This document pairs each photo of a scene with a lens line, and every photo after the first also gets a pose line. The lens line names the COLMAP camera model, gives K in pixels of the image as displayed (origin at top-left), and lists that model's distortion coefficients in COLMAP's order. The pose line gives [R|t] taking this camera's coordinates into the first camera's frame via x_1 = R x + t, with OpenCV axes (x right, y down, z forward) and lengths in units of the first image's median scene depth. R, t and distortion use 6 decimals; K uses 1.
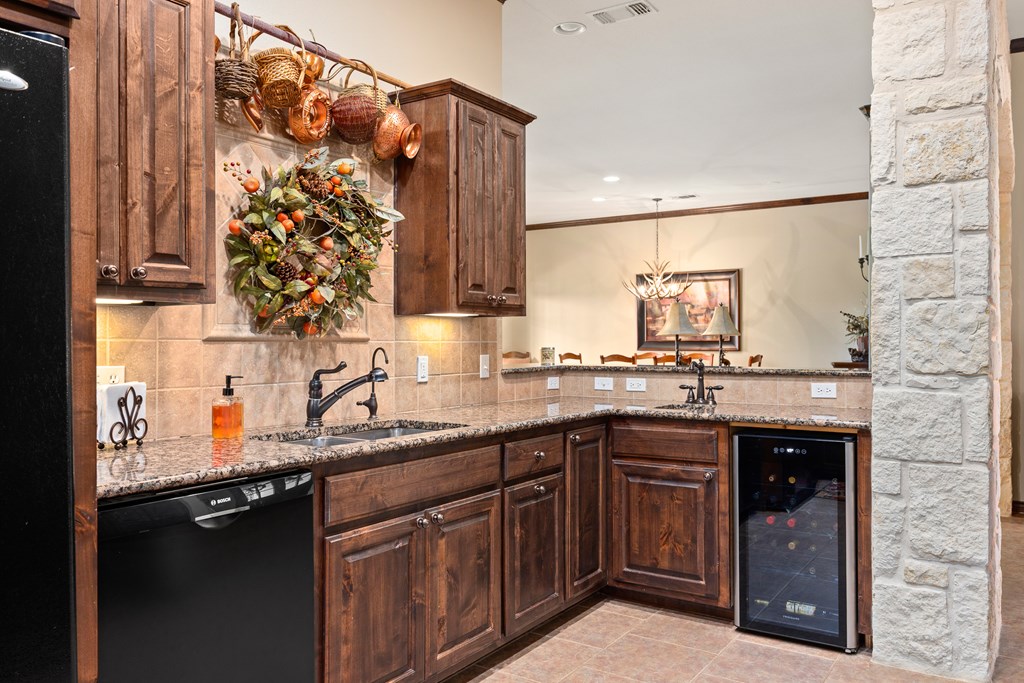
lens RADIAL K [[785.1, 0, 512.0], [0, 785.1, 341.5], [0, 0, 1]] dist [0.001190, -0.000164]
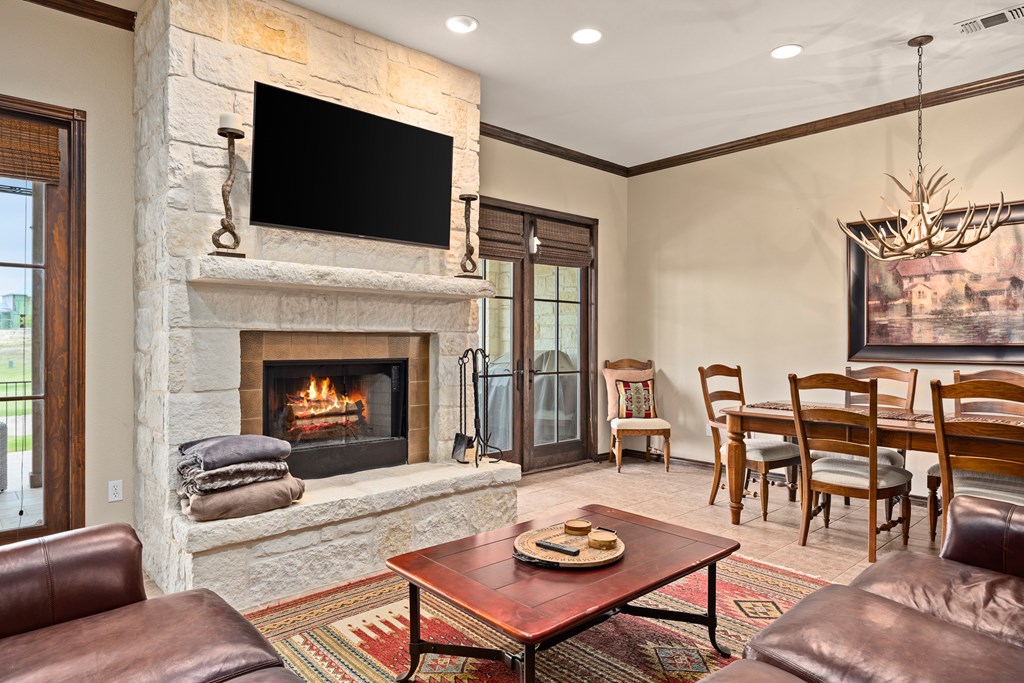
lens RADIAL K [[624.0, 0, 512.0], [0, 624.0, 341.5], [0, 0, 1]] dist [-0.002789, 0.000714]
pose [[0.971866, 0.005227, -0.235476, 0.034332], [-0.005379, 0.999986, -0.000003, -0.001371], [0.235472, 0.001270, 0.971880, 0.530776]]
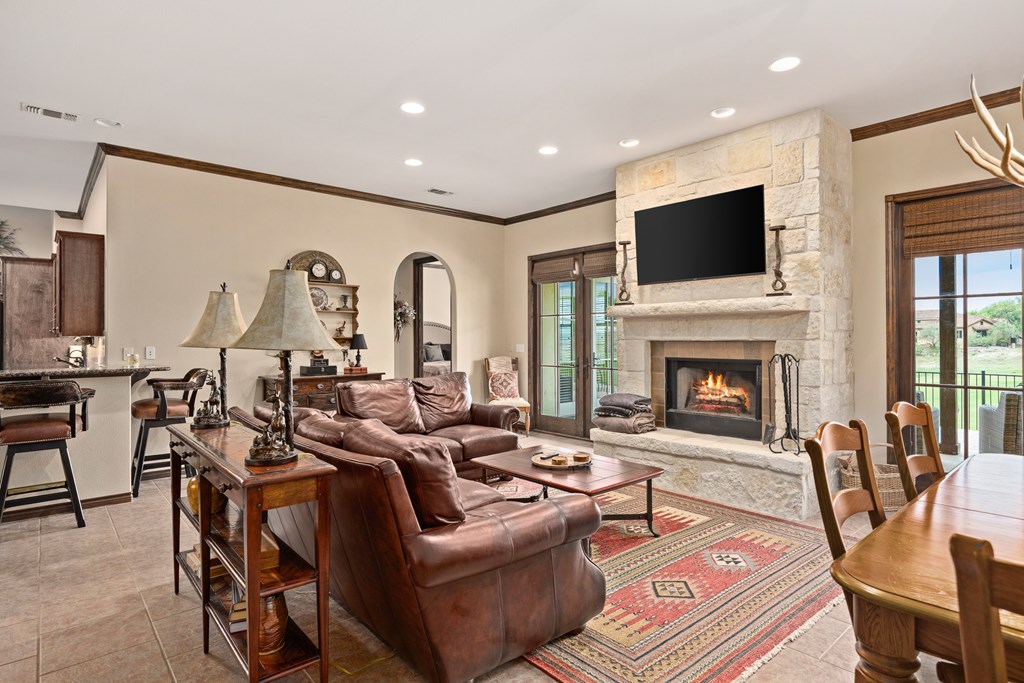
lens RADIAL K [[554.5, 0, 528.6], [0, 554.5, 337.0], [0, 0, 1]] dist [-0.000505, 0.000723]
pose [[-0.247825, 0.002943, -0.968800, 0.334335], [0.003106, 0.999993, 0.002244, -0.010213], [0.968800, -0.002453, -0.247833, 0.797531]]
